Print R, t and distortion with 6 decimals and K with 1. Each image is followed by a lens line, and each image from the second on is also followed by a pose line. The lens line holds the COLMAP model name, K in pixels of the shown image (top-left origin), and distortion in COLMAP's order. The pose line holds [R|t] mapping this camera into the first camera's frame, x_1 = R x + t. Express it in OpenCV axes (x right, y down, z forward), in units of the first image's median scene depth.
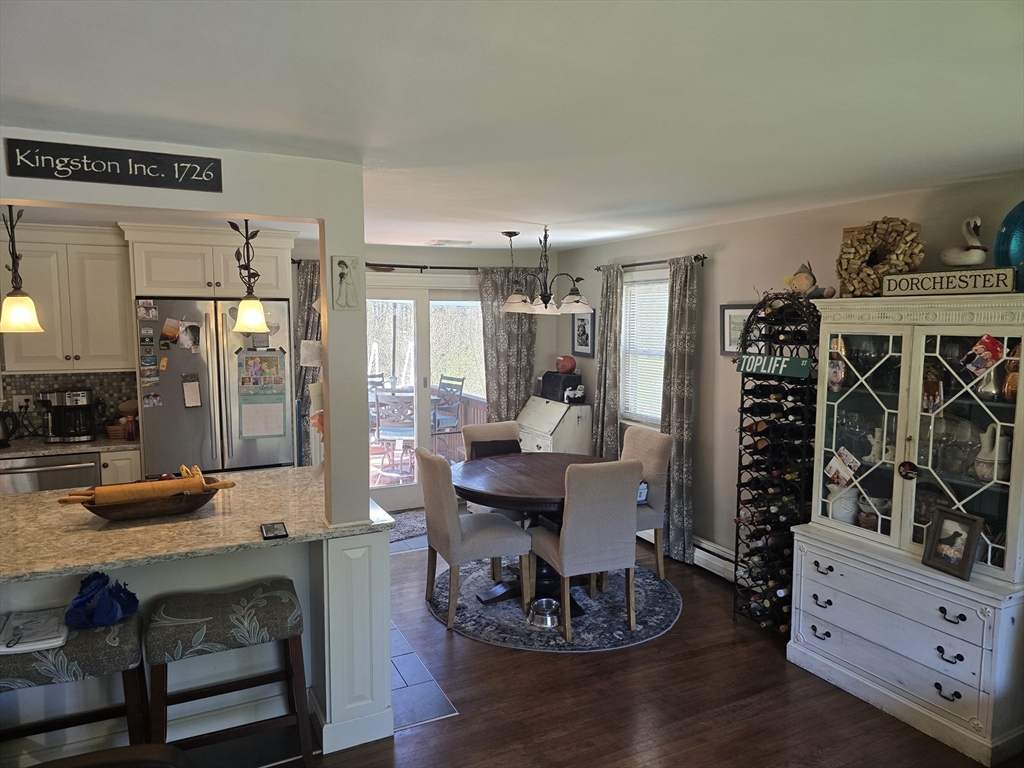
lens RADIAL K [[688.3, 0, 511.7], [0, 688.3, 385.1], [0, 0, 1]] dist [0.066224, -0.065142]
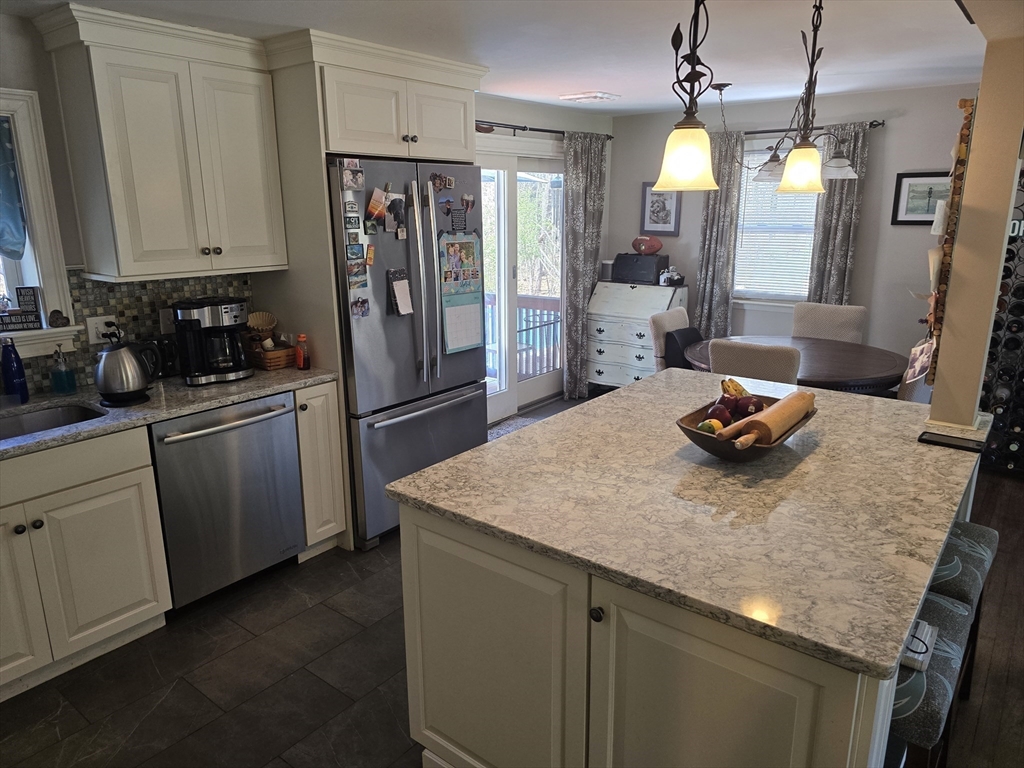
lens RADIAL K [[688.3, 0, 509.1], [0, 688.3, 387.1], [0, 0, 1]] dist [0.066224, -0.065142]
pose [[0.901144, -0.117946, 0.417168, -0.637382], [0.051145, 0.984483, 0.167862, -0.009116], [-0.430493, -0.129932, 0.893193, 0.282185]]
